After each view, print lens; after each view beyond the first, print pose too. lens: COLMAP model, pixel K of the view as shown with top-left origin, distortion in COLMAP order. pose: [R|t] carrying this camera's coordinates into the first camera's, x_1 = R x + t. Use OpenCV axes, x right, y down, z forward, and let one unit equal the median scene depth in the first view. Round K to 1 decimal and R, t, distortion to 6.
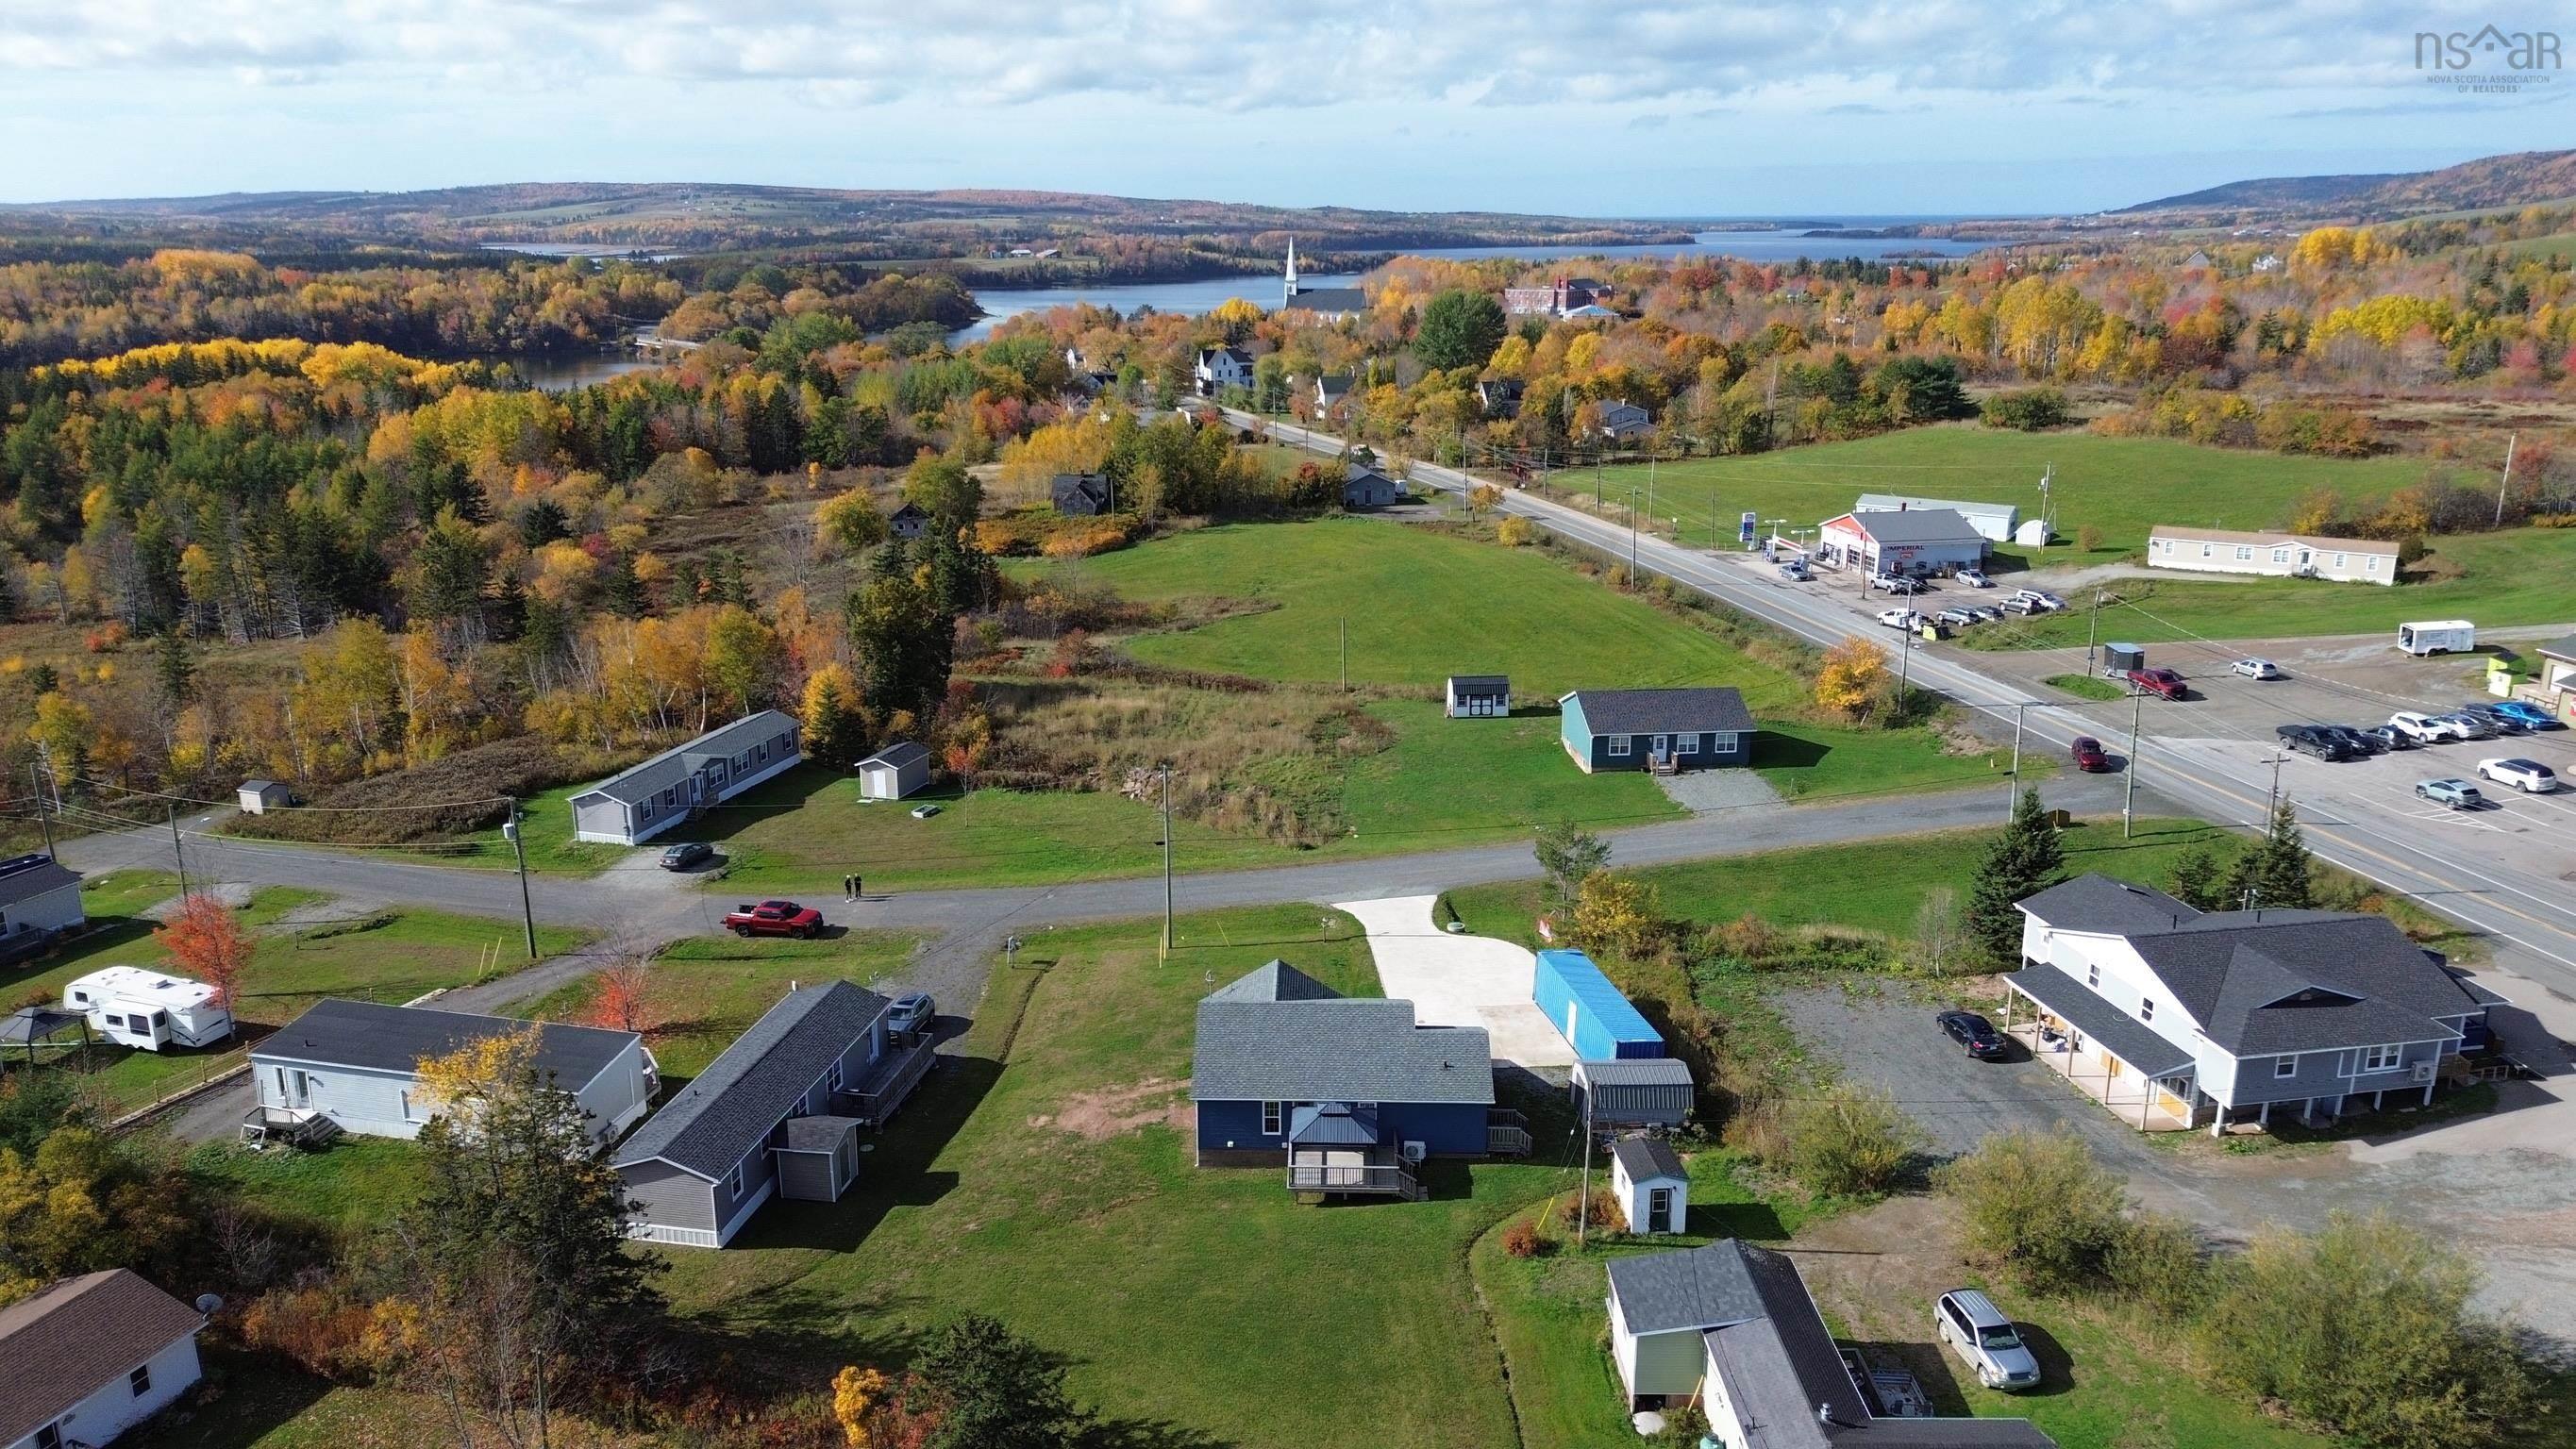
lens RADIAL K [[1809.1, 0, 1280.4], [0, 1809.1, 735.0], [0, 0, 1]] dist [0.080853, -0.089092]
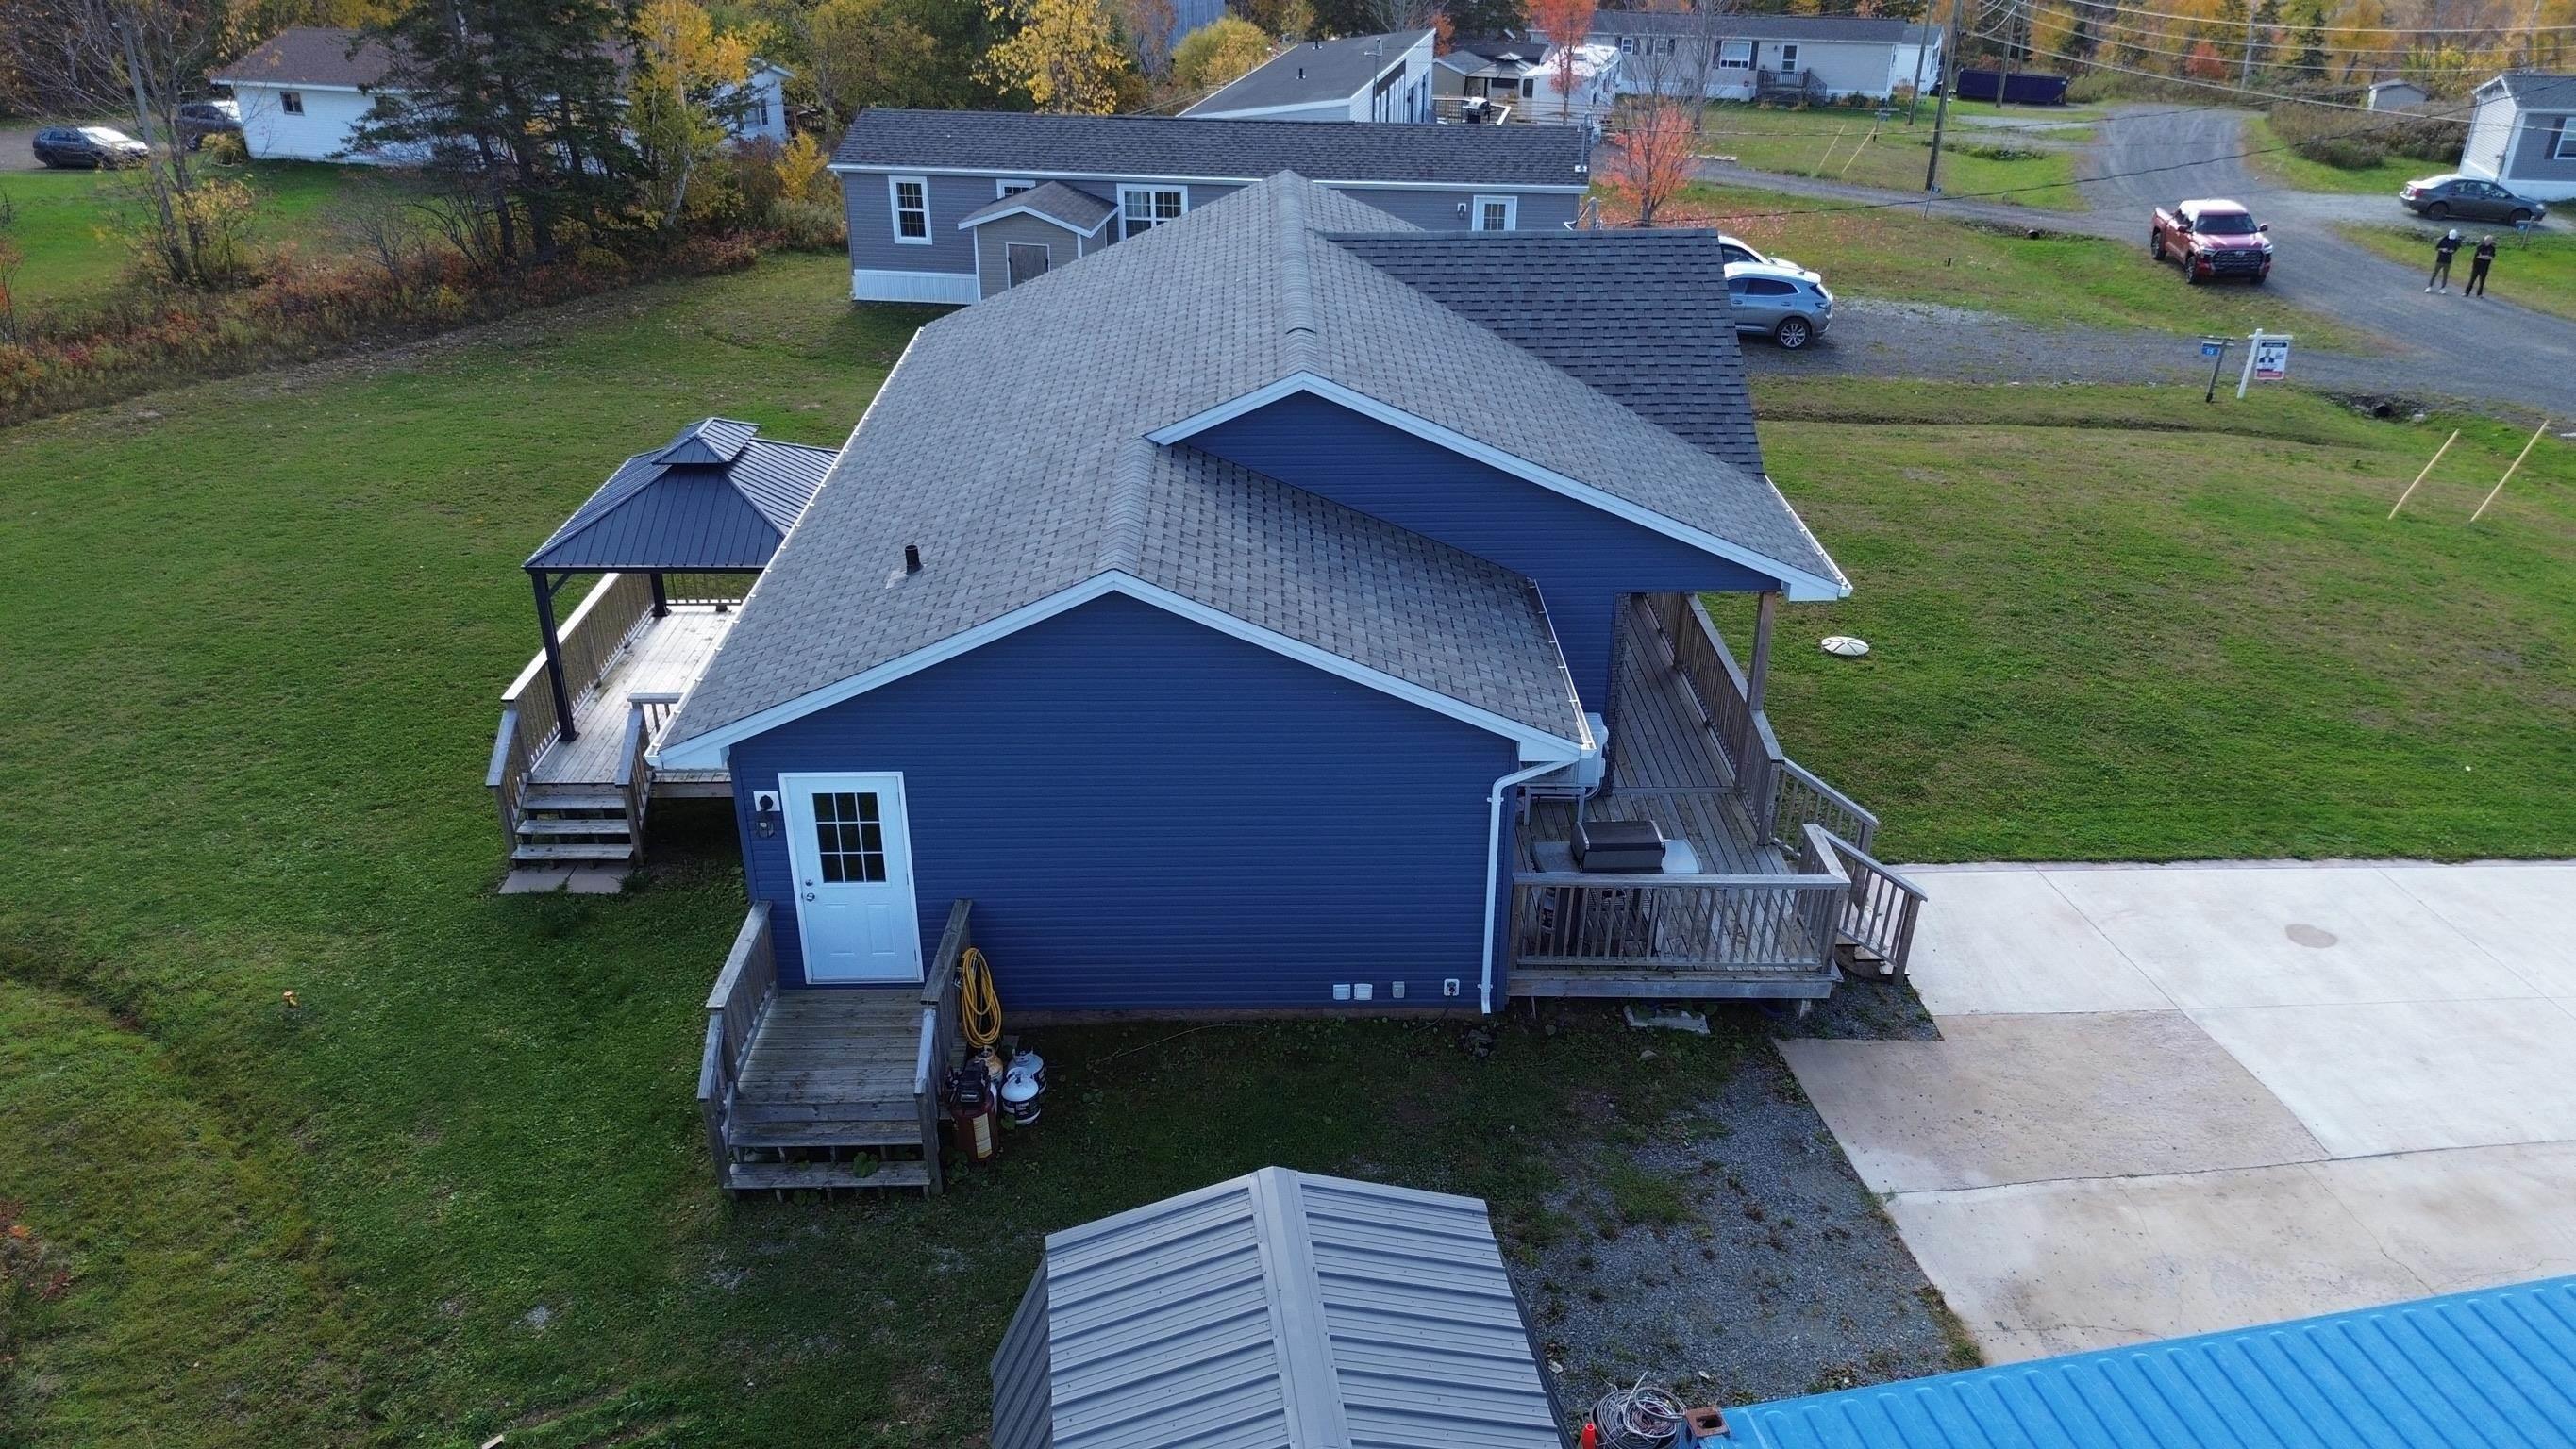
lens RADIAL K [[1809.1, 0, 1282.6], [0, 1809.1, 732.5], [0, 0, 1]] dist [0.080853, -0.089092]
pose [[0.041702, 0.456501, -0.888745, 0.117229], [-0.276168, 0.860130, 0.428845, 0.043267], [0.960204, 0.227559, 0.161940, 0.428073]]
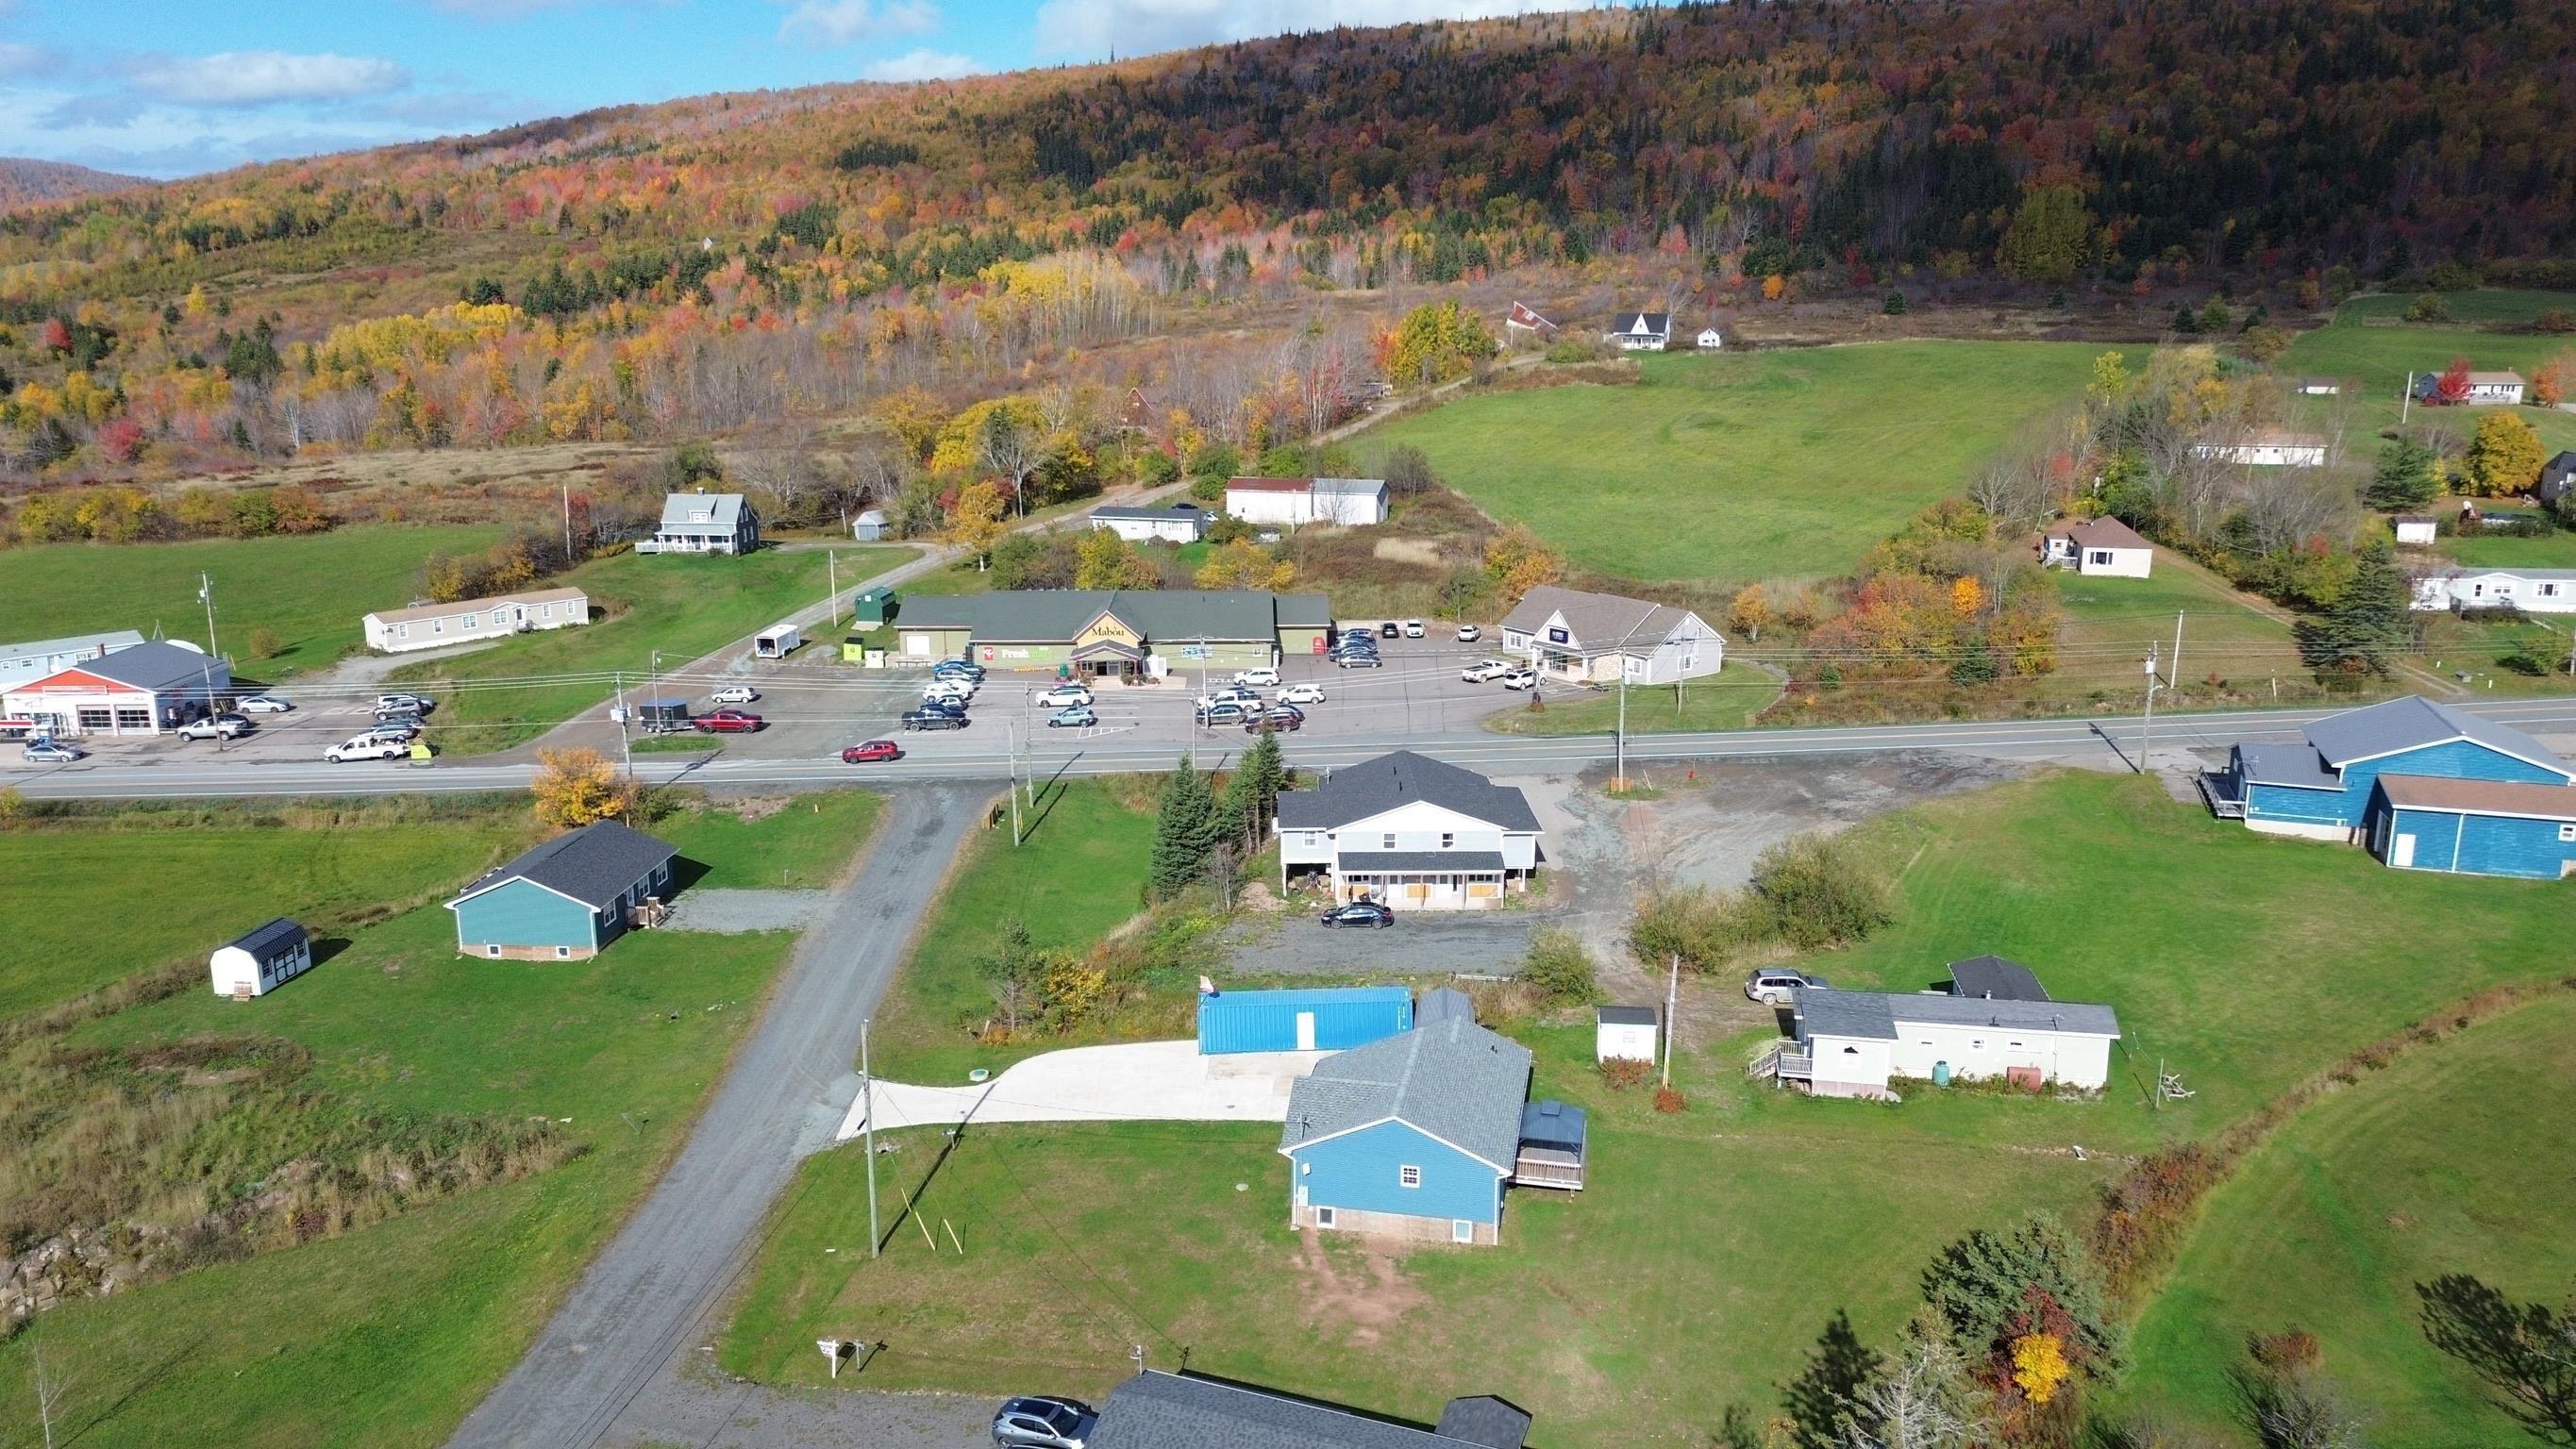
lens RADIAL K [[1809.1, 0, 1285.6], [0, 1809.1, 719.5], [0, 0, 1]] dist [0.080853, -0.089092]
pose [[0.167850, -0.229425, 0.958744, -0.411101], [0.274351, 0.944992, 0.178103, -0.105792], [-0.946867, 0.233138, 0.221561, 0.348705]]
